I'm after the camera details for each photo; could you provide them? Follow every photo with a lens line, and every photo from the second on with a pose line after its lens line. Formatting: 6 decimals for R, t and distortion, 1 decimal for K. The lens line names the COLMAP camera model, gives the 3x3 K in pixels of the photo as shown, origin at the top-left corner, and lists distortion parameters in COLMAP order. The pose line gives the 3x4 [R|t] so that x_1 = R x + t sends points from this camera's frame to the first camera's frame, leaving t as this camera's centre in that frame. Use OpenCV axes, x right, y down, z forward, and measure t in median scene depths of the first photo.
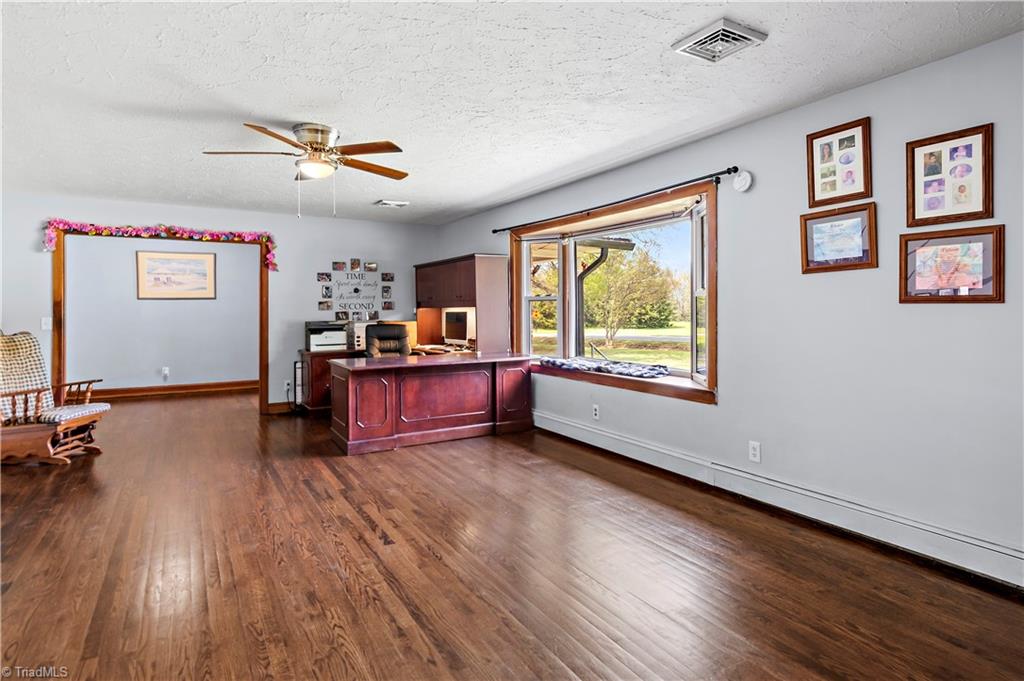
lens RADIAL K [[555.1, 0, 538.4], [0, 555.1, 295.6], [0, 0, 1]] dist [0.025269, -0.005718]
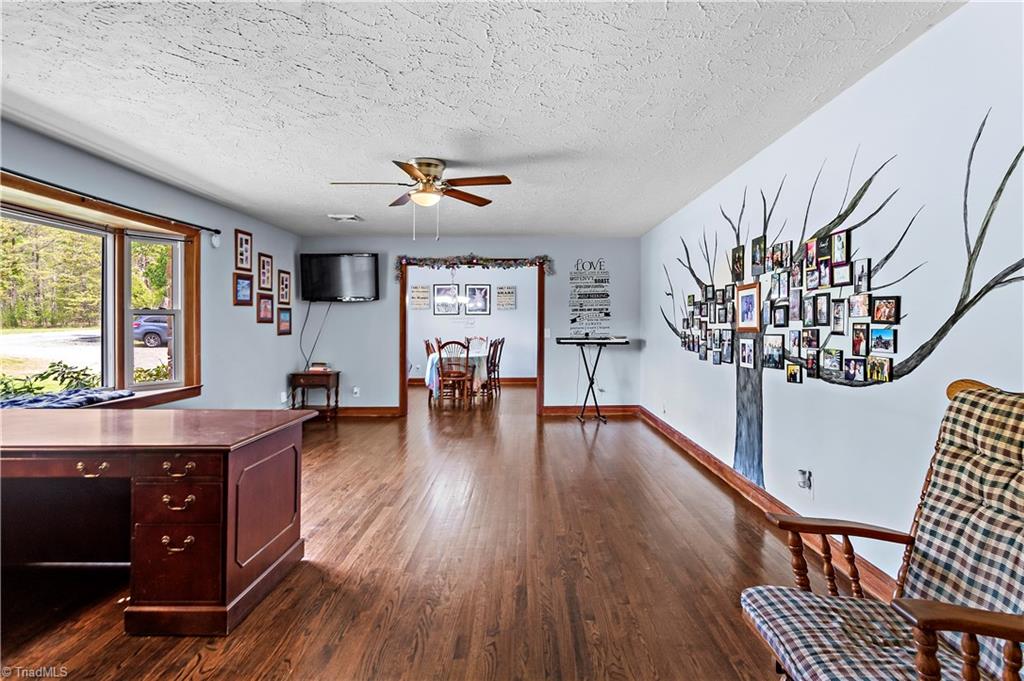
lens RADIAL K [[555.1, 0, 512.8], [0, 555.1, 335.8], [0, 0, 1]] dist [0.025269, -0.005718]
pose [[-0.830777, -0.006489, 0.556568, -0.874132], [-0.009410, 0.999953, -0.002387, 0.037007], [-0.556526, -0.007220, -0.830799, 1.375363]]
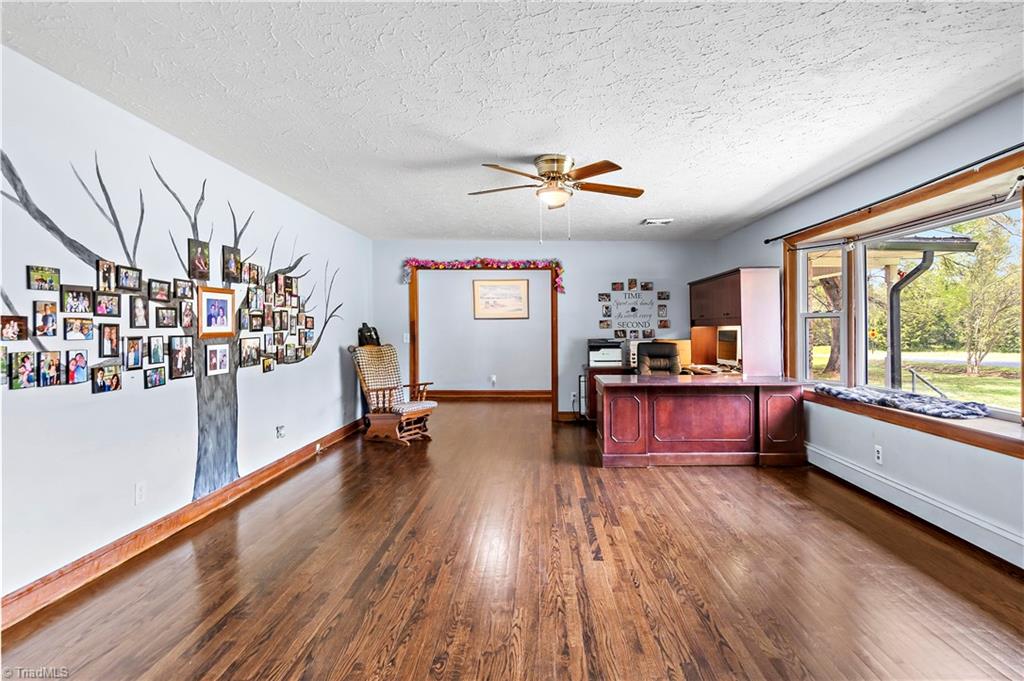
lens RADIAL K [[555.1, 0, 565.2], [0, 555.1, 323.1], [0, 0, 1]] dist [0.025269, -0.005718]
pose [[0.864357, -0.003202, -0.502868, 0.119743], [0.011747, 0.999835, 0.013824, 0.000802], [0.502741, -0.017856, 0.864252, 0.066549]]
